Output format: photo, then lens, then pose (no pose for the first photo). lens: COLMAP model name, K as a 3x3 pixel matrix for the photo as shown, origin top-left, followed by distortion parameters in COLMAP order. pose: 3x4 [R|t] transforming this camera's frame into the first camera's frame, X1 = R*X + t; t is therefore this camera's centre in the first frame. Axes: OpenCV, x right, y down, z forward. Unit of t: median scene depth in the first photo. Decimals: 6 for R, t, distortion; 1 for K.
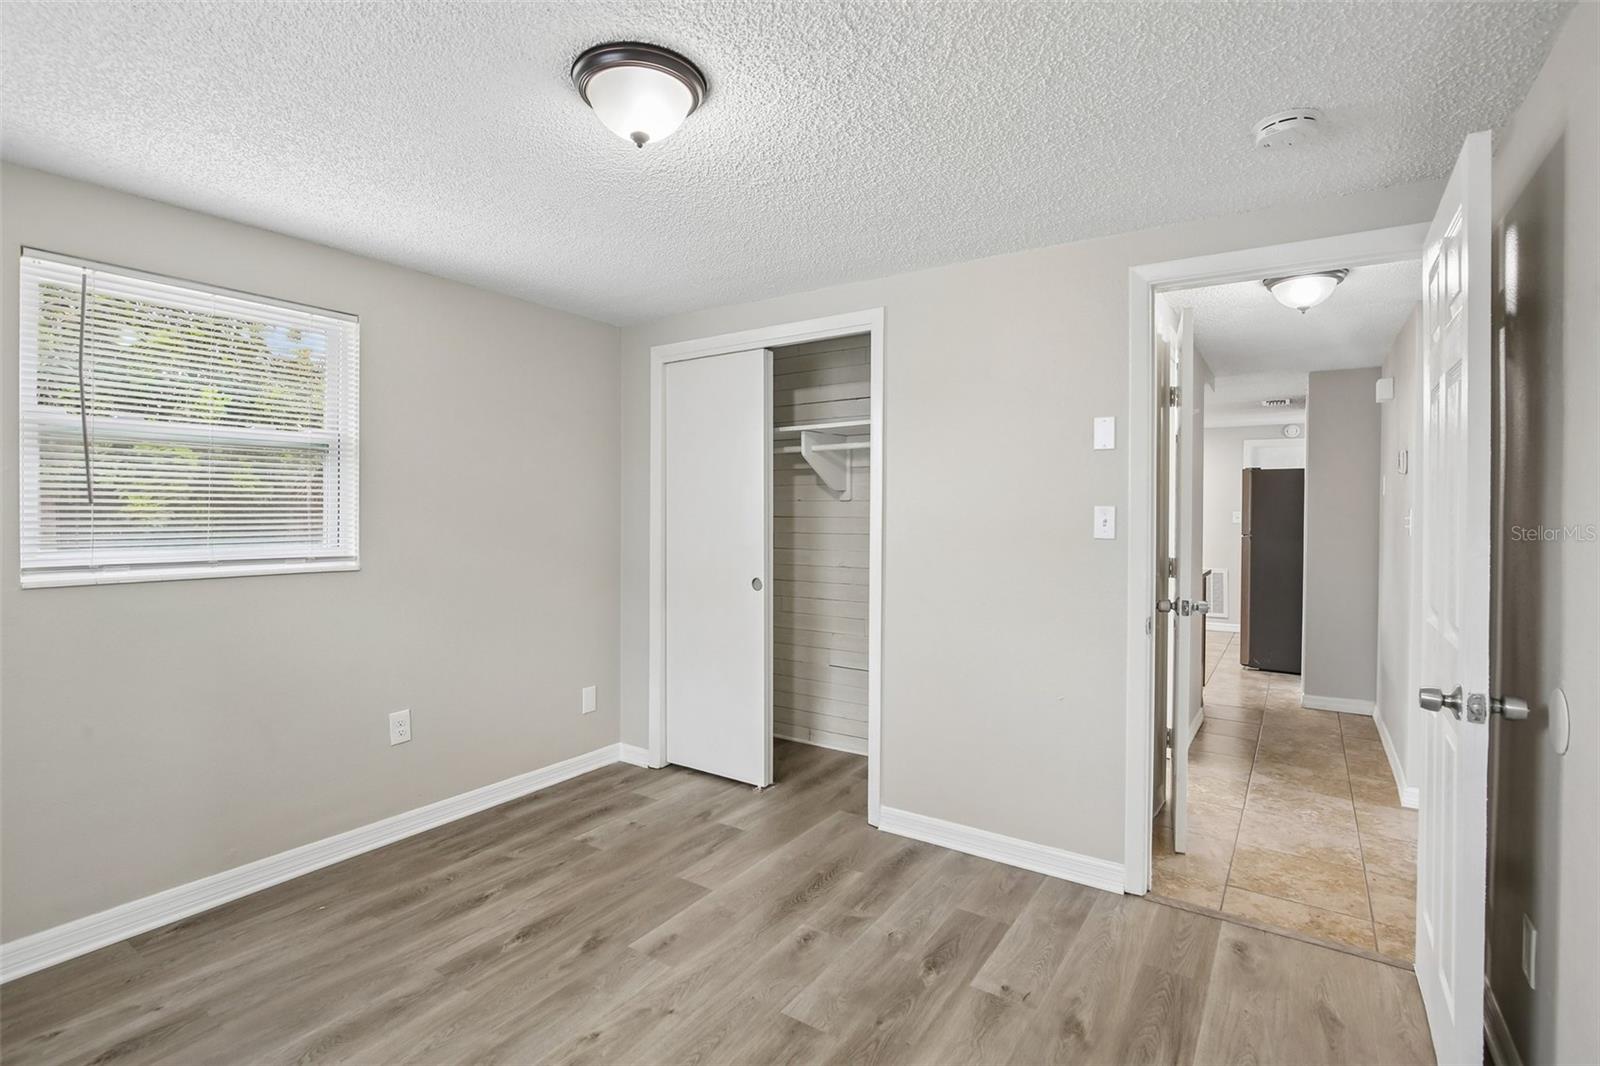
lens RADIAL K [[742.6, 0, 802.6], [0, 742.6, 527.2], [0, 0, 1]] dist [-0.028249, 0.006514]
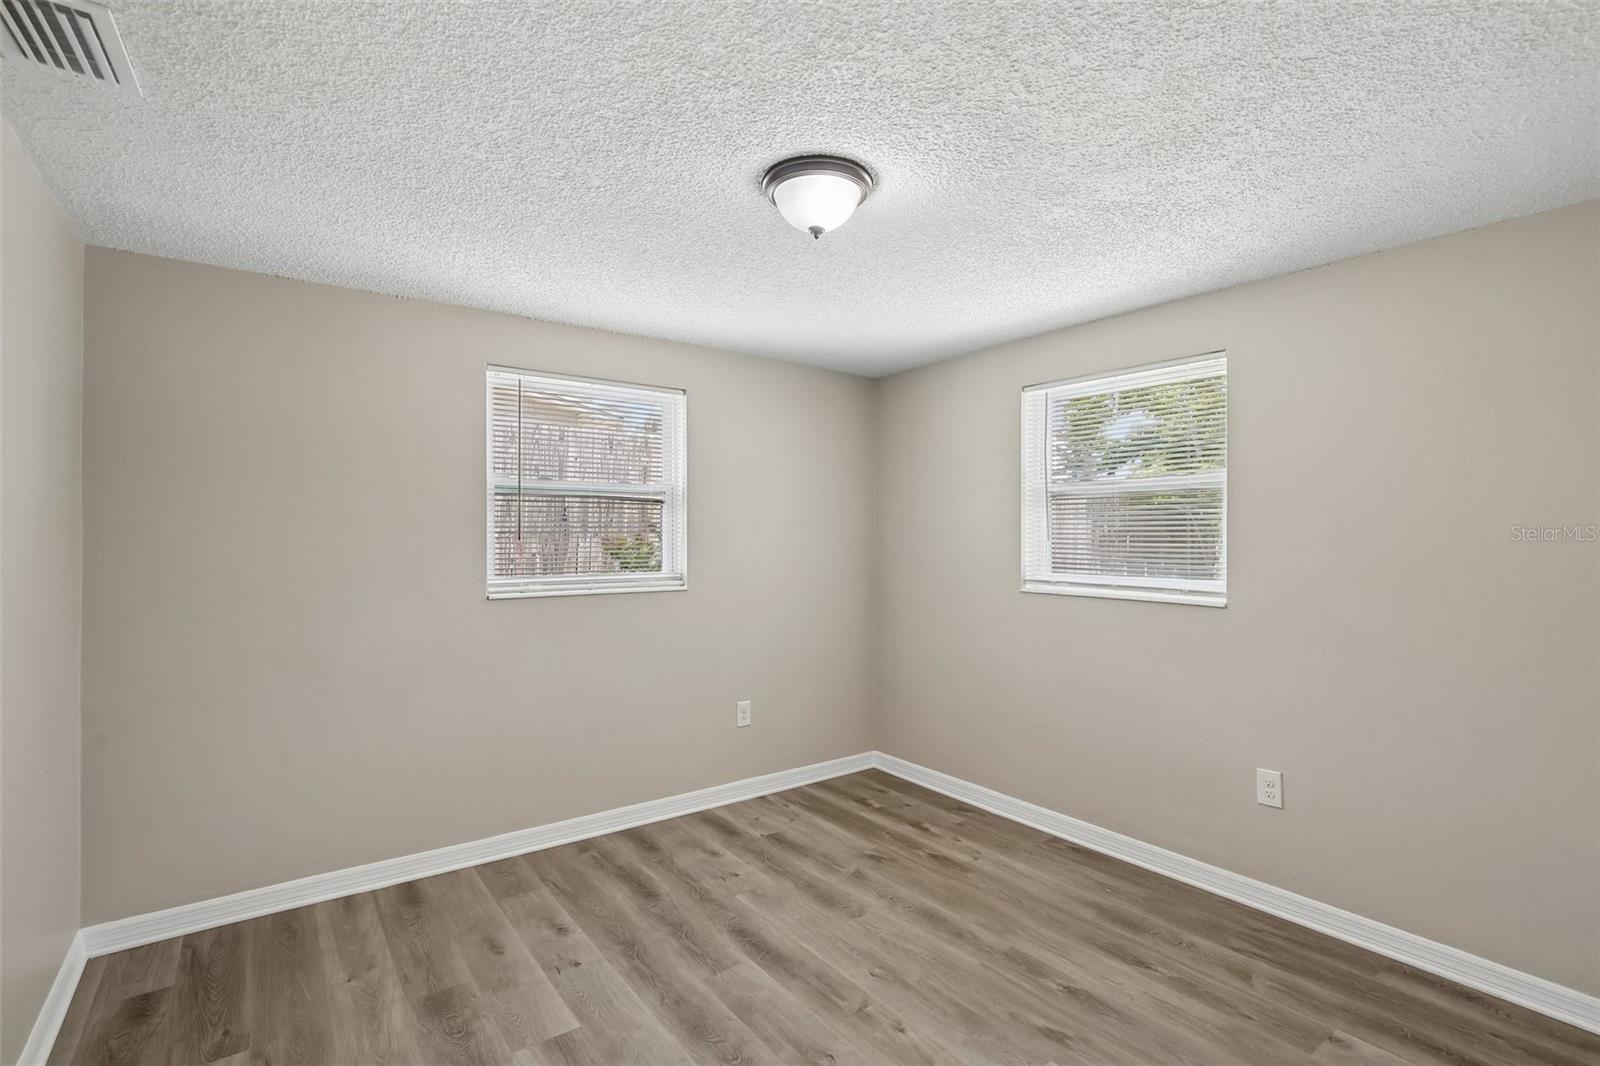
lens RADIAL K [[742.6, 0, 802.6], [0, 742.6, 527.2], [0, 0, 1]] dist [-0.028249, 0.006514]
pose [[-0.330143, -0.022098, -0.943672, 0.571778], [-0.031329, 0.999432, -0.012444, -0.021485], [0.943411, 0.025456, -0.330648, 0.856007]]
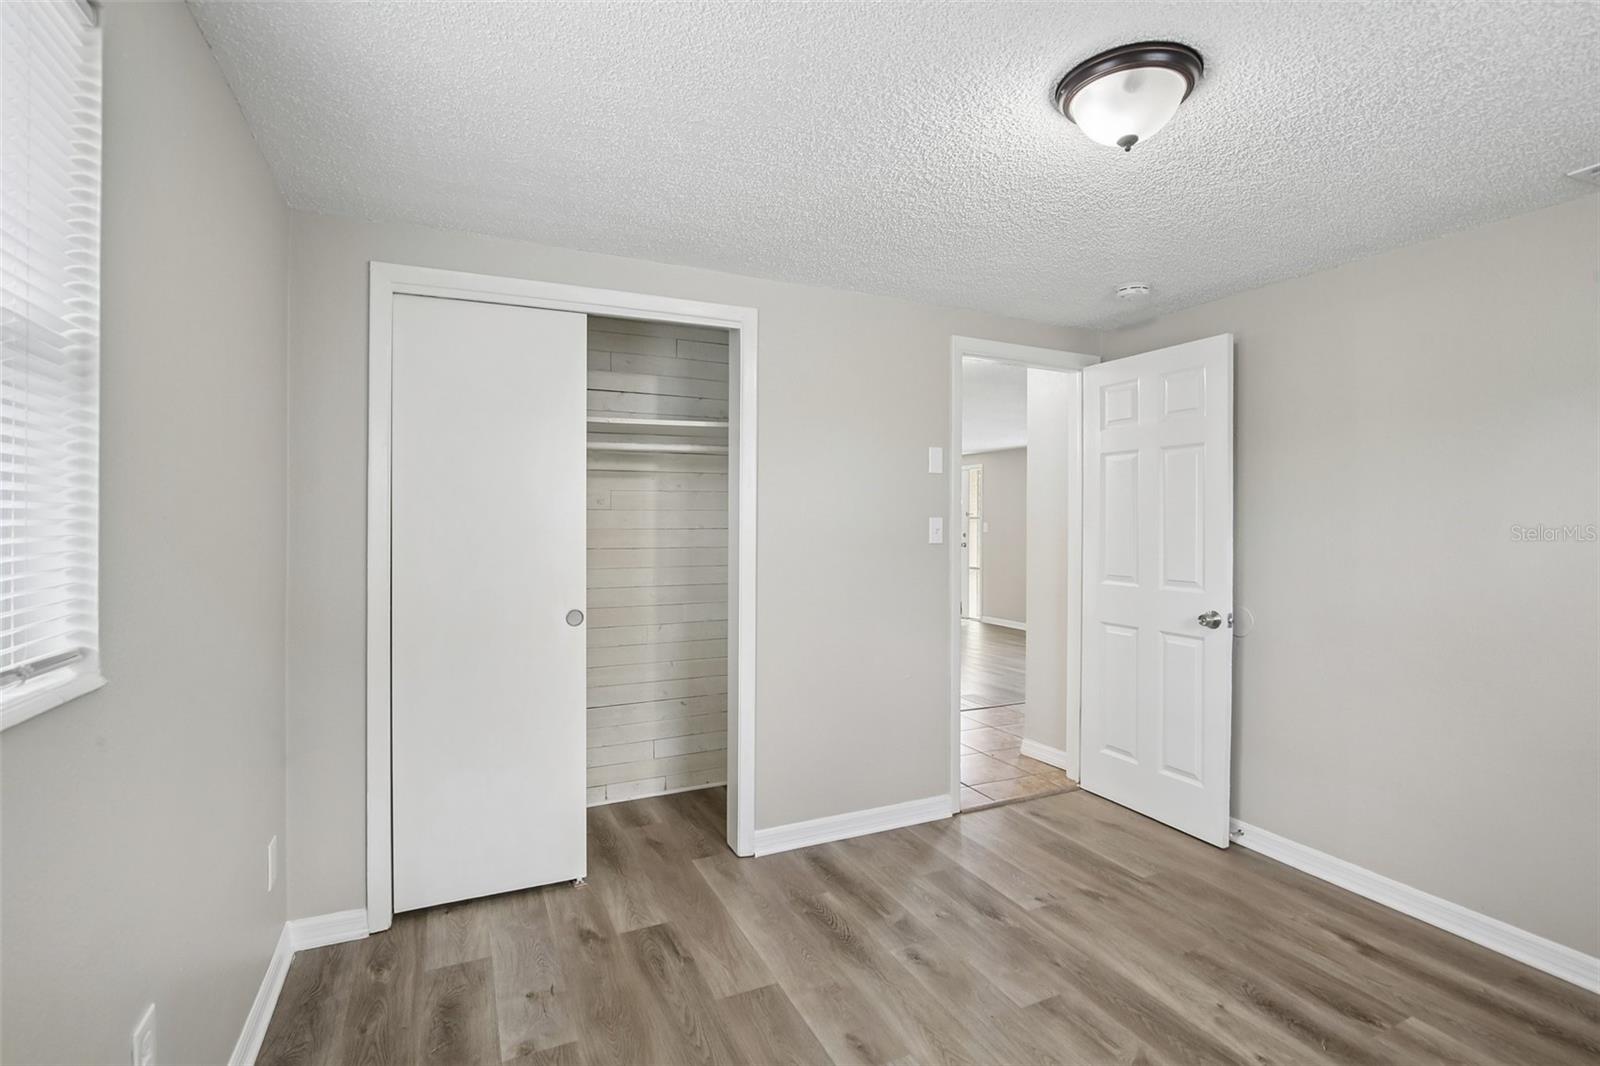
lens RADIAL K [[742.6, 0, 802.6], [0, 742.6, 527.2], [0, 0, 1]] dist [-0.028249, 0.006514]
pose [[0.518049, -0.015965, 0.855202, -0.779240], [0.017862, 0.999810, 0.007845, -0.024990], [-0.855164, 0.011212, 0.518236, 0.524063]]
